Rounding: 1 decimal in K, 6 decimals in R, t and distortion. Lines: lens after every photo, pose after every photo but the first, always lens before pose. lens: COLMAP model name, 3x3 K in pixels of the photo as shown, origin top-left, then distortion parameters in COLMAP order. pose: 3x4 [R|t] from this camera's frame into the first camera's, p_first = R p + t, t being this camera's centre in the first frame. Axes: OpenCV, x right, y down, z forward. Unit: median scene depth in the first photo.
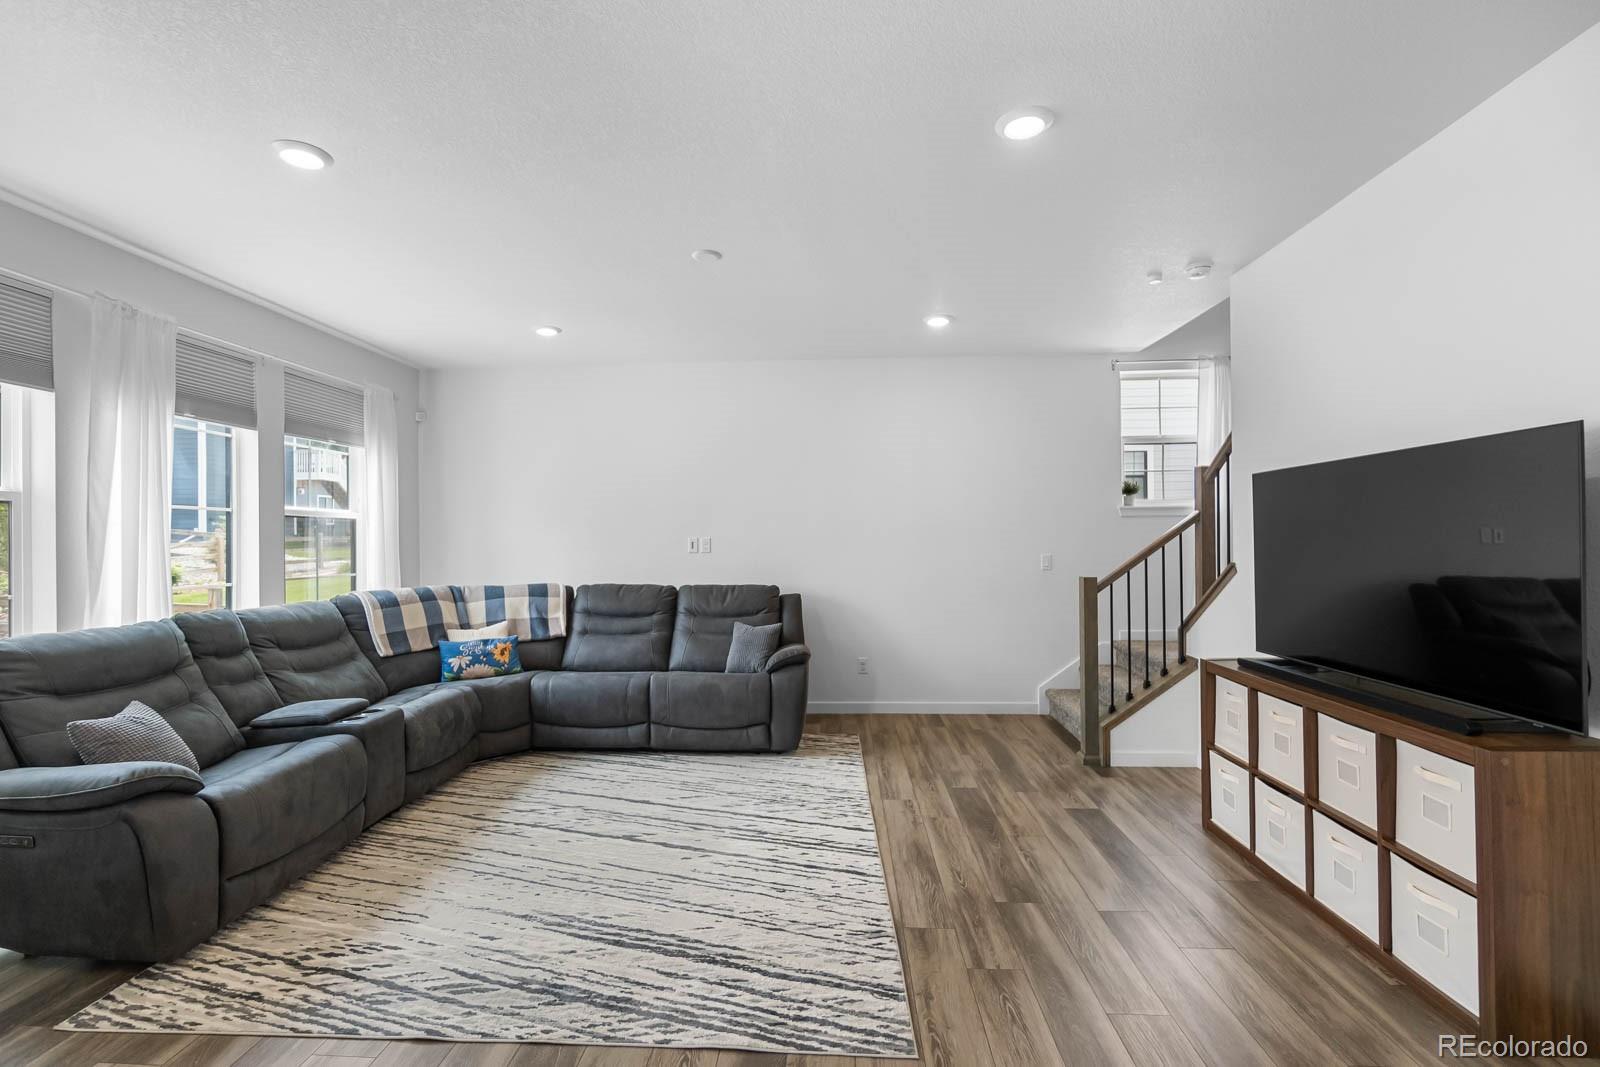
lens RADIAL K [[707.0, 0, 800.0], [0, 707.0, 533.5], [0, 0, 1]] dist [0.000448, -0.000099]
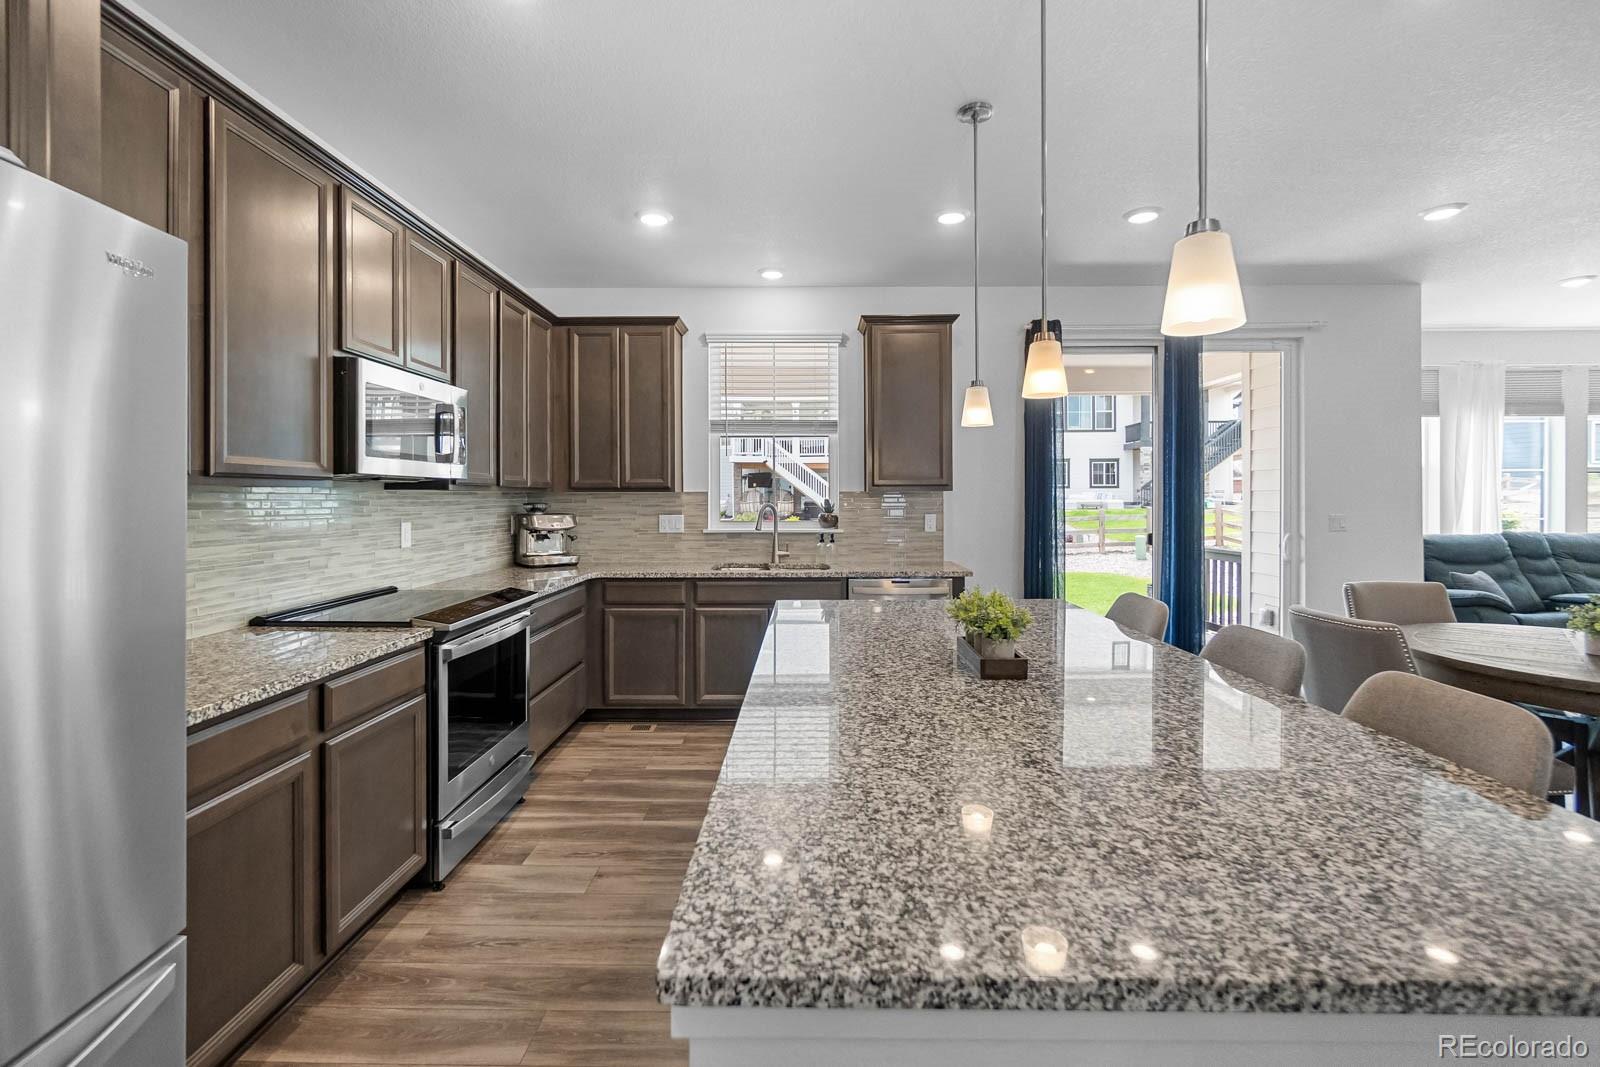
lens RADIAL K [[695.0, 0, 796.5], [0, 695.0, 501.0], [0, 0, 1]] dist [-0.001089, 0.000579]
pose [[0.036485, 0.013854, -0.999238, 0.823647], [0.016372, 0.999761, 0.014460, -0.020256], [0.999200, -0.016887, 0.036250, -0.867411]]
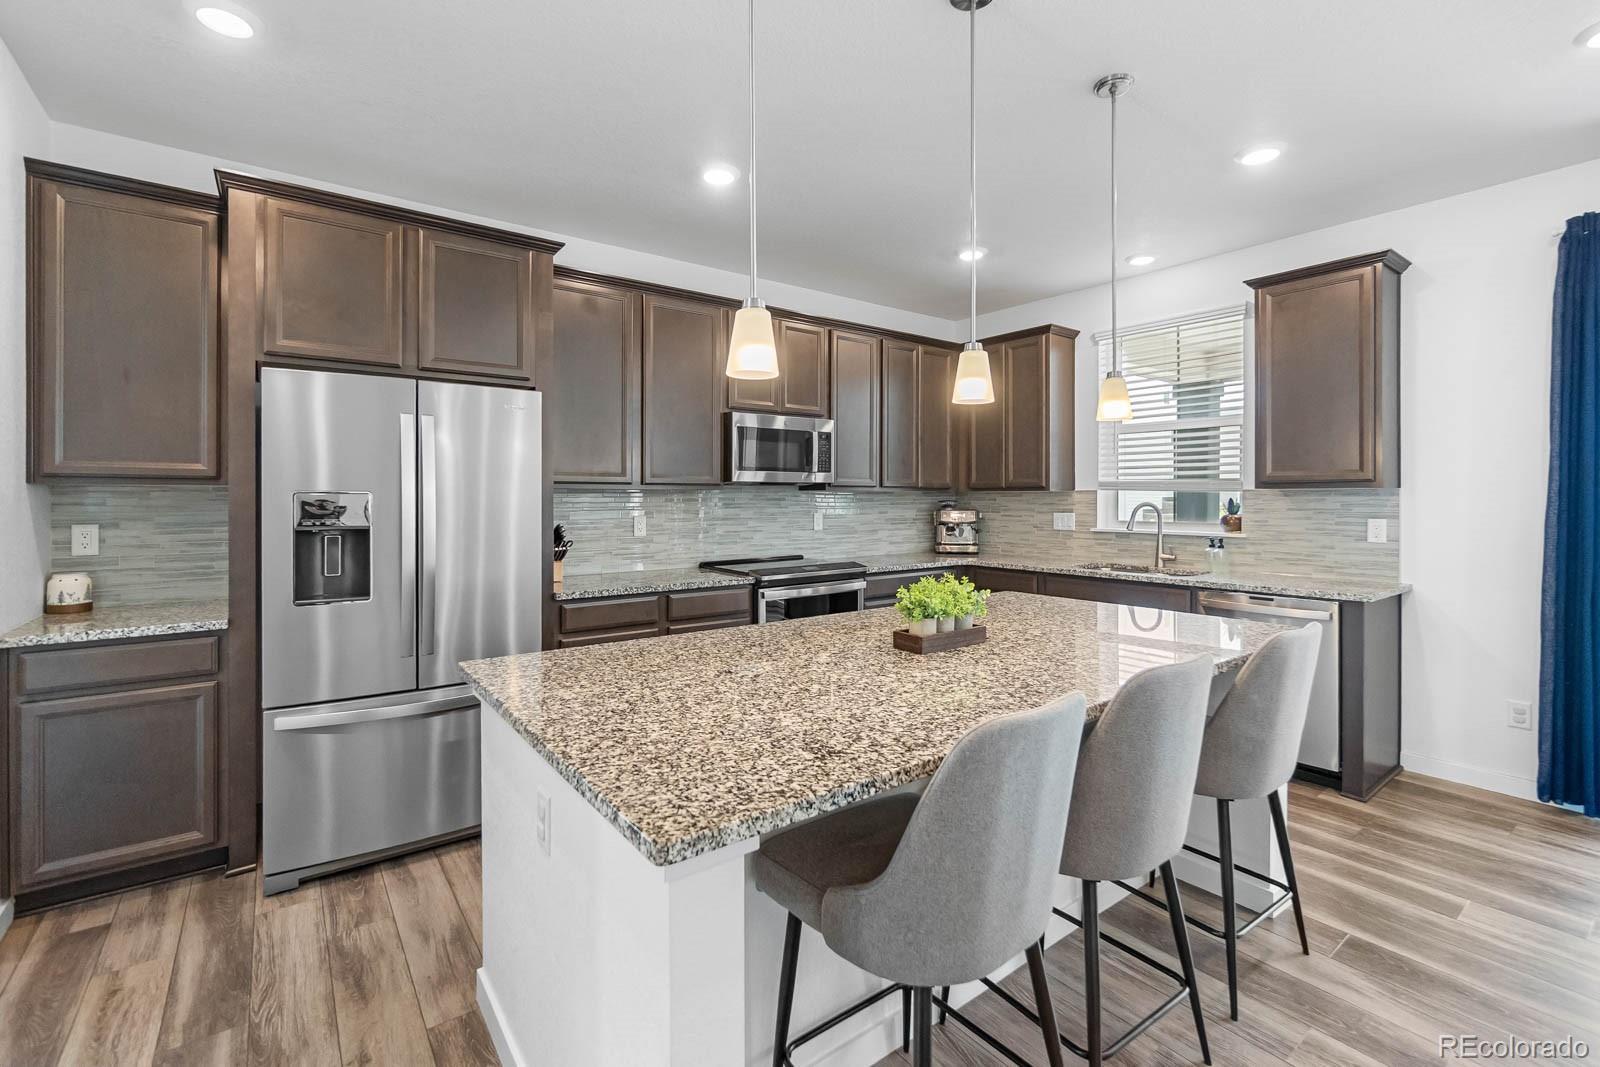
lens RADIAL K [[695.0, 0, 796.5], [0, 695.0, 501.0], [0, 0, 1]] dist [-0.001089, 0.000579]
pose [[-0.766041, 0.013052, -0.642659, 0.775109], [0.016368, 0.999866, 0.000797, -0.010717], [0.642583, -0.009909, -0.766152, -0.275723]]
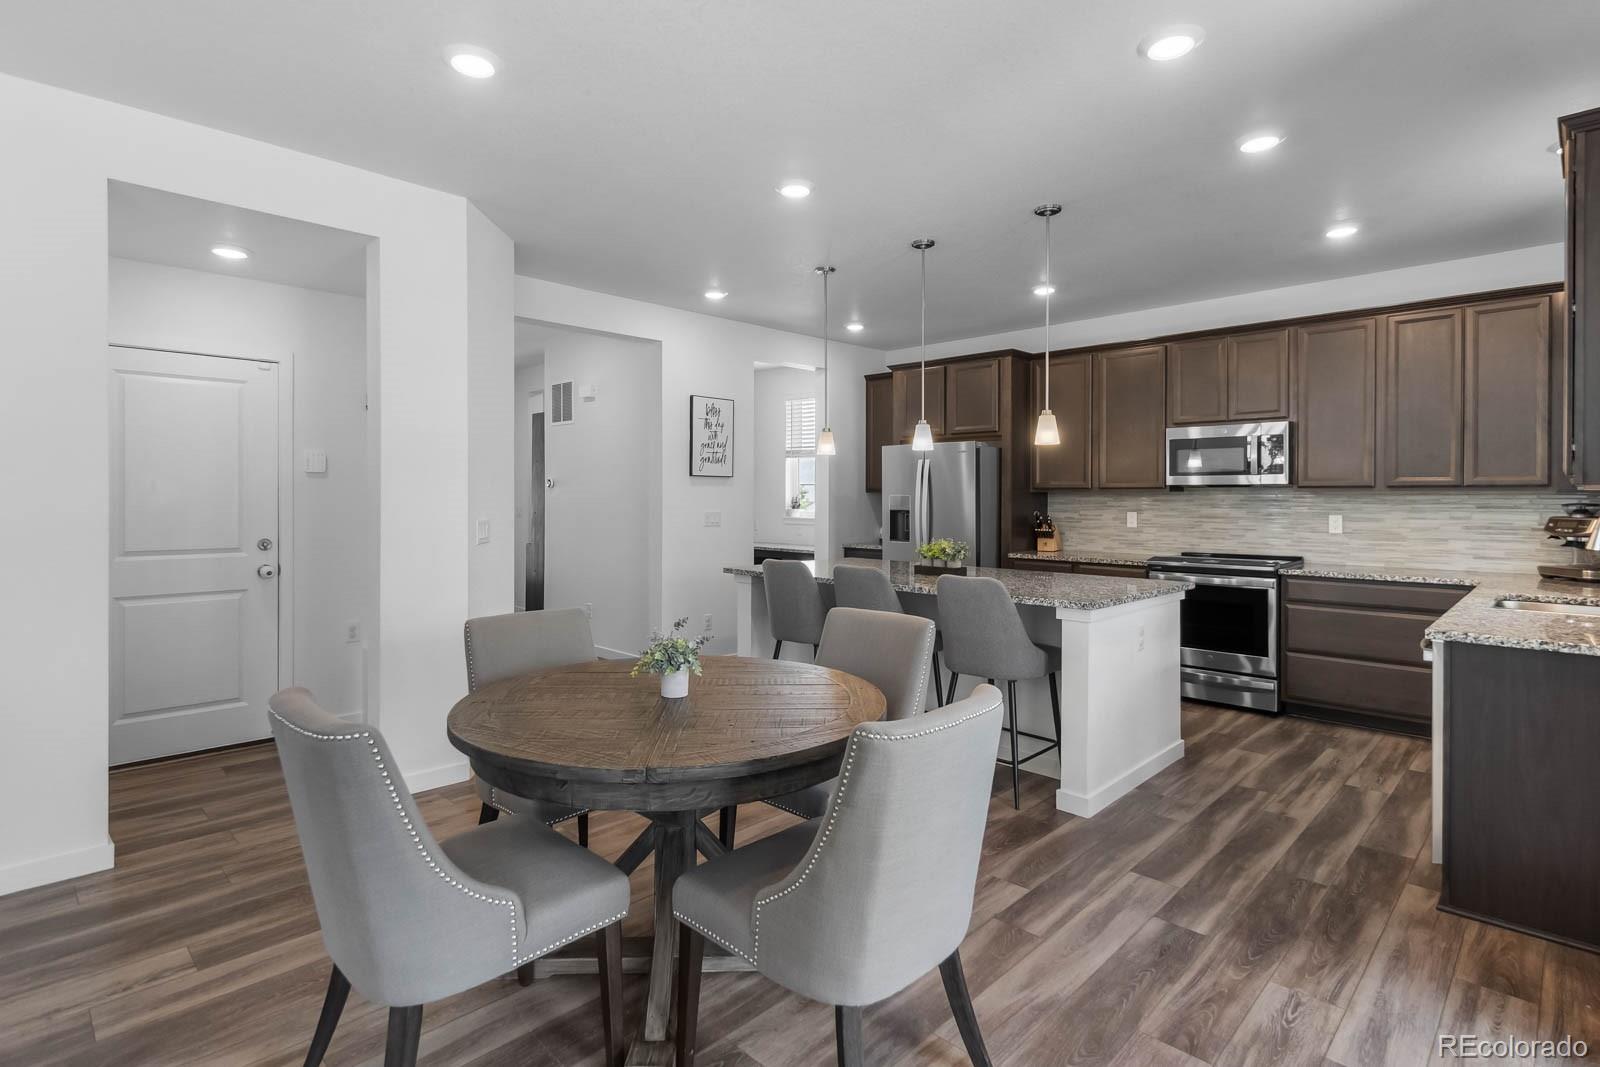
lens RADIAL K [[796.7, 0, 799.3], [0, 796.7, 504.2], [0, 0, 1]] dist [-0.001427, -0.000084]
pose [[-0.750082, 0.001492, 0.661343, -0.499952], [-0.004691, 0.999960, -0.007577, 0.012659], [-0.661328, -0.008786, -0.750045, 0.547004]]
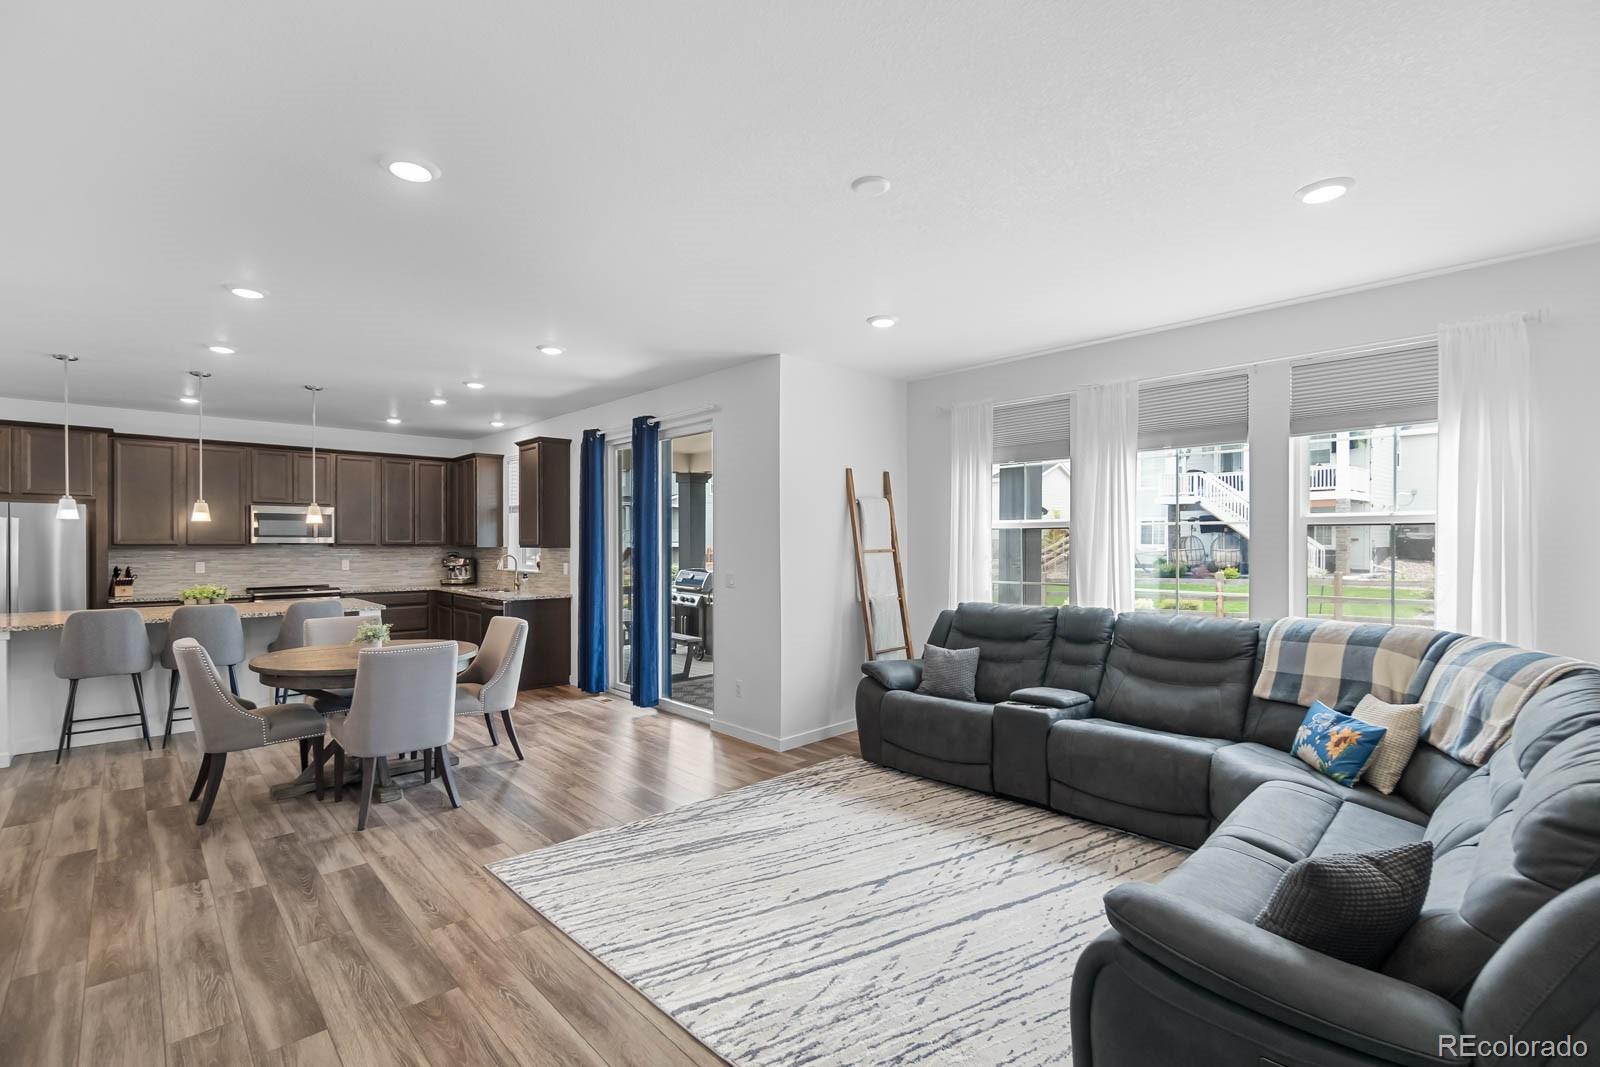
lens RADIAL K [[721.5, 0, 791.8], [0, 721.5, 544.9], [0, 0, 1]] dist [-0.000399, 0.000161]
pose [[-0.693154, 0.010865, -0.720708, 0.533278], [0.014902, 0.999889, 0.000742, -0.015720], [0.720636, -0.010226, -0.693238, 1.630647]]
